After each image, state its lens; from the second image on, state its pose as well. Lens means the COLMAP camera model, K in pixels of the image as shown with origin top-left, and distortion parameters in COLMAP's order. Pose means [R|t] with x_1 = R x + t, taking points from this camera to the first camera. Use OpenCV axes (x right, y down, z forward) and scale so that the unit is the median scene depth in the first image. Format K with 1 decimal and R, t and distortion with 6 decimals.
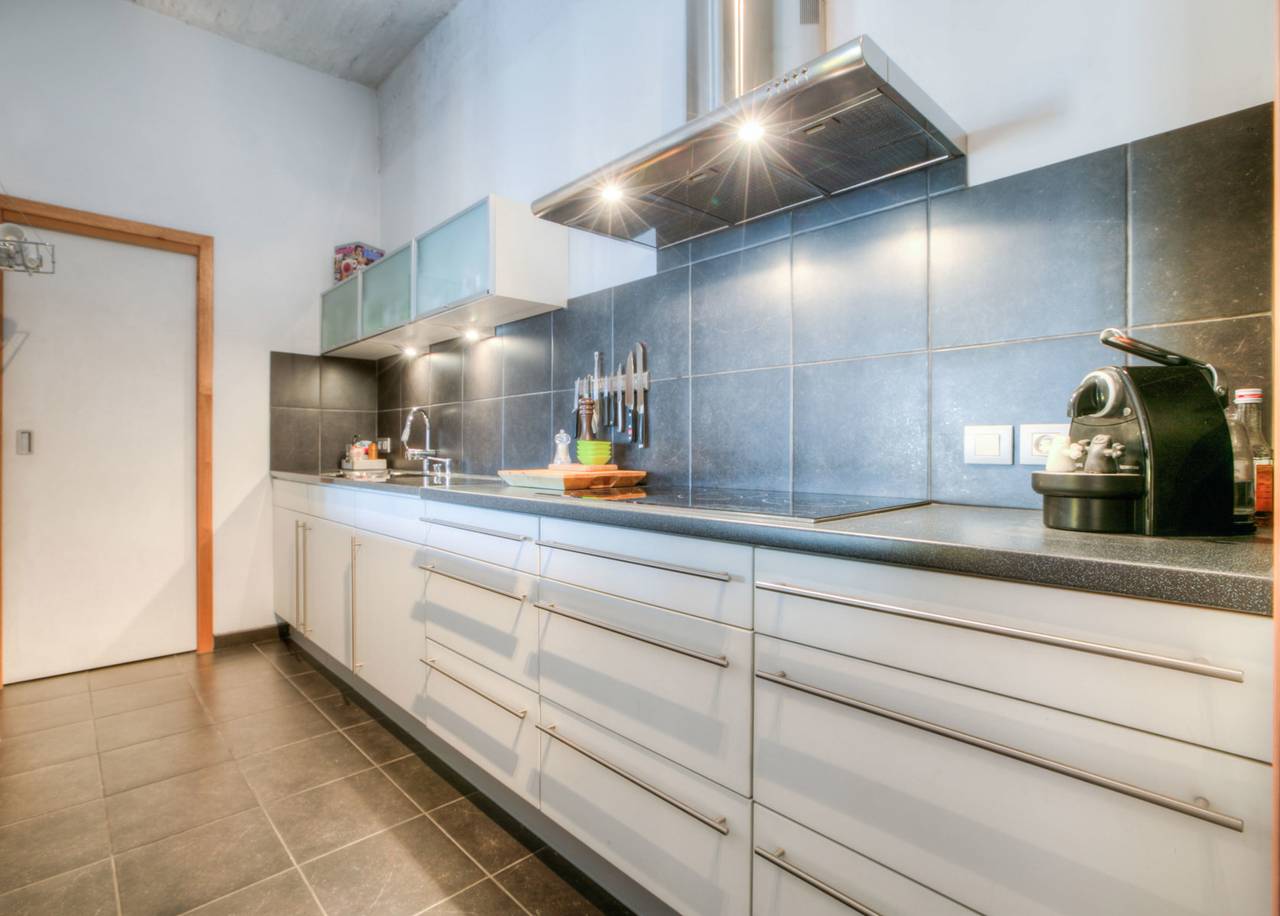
lens RADIAL K [[623.9, 0, 592.9], [0, 623.9, 452.7], [0, 0, 1]] dist [-0.084746, 0.075674]
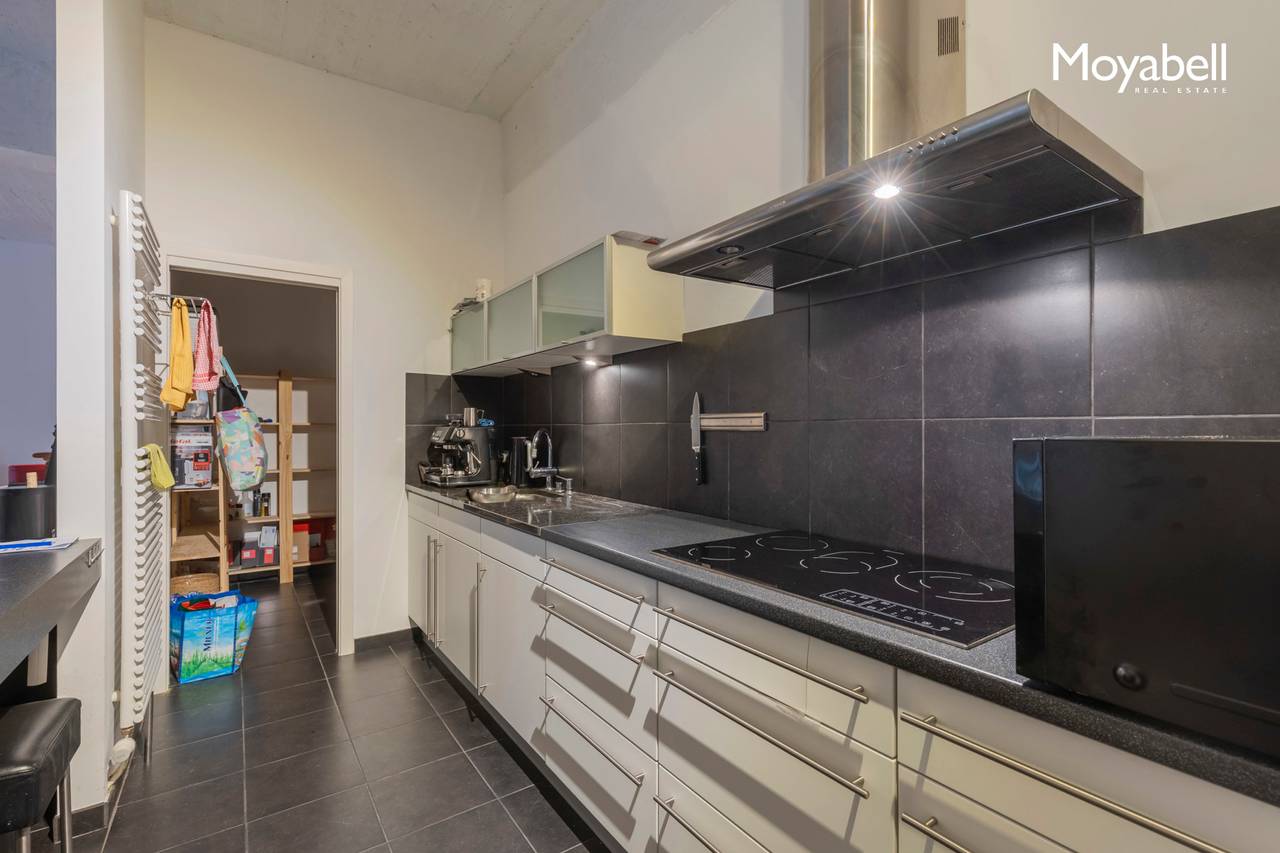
lens RADIAL K [[575.6, 0, 640.0], [0, 575.6, 426.5], [0, 0, 1]] dist [-0.000047, -0.000194]
pose [[0.993761, -0.004760, -0.111428, -0.007147], [0.003837, 0.999957, -0.008502, -0.103480], [0.111464, 0.008021, 0.993736, 0.066927]]
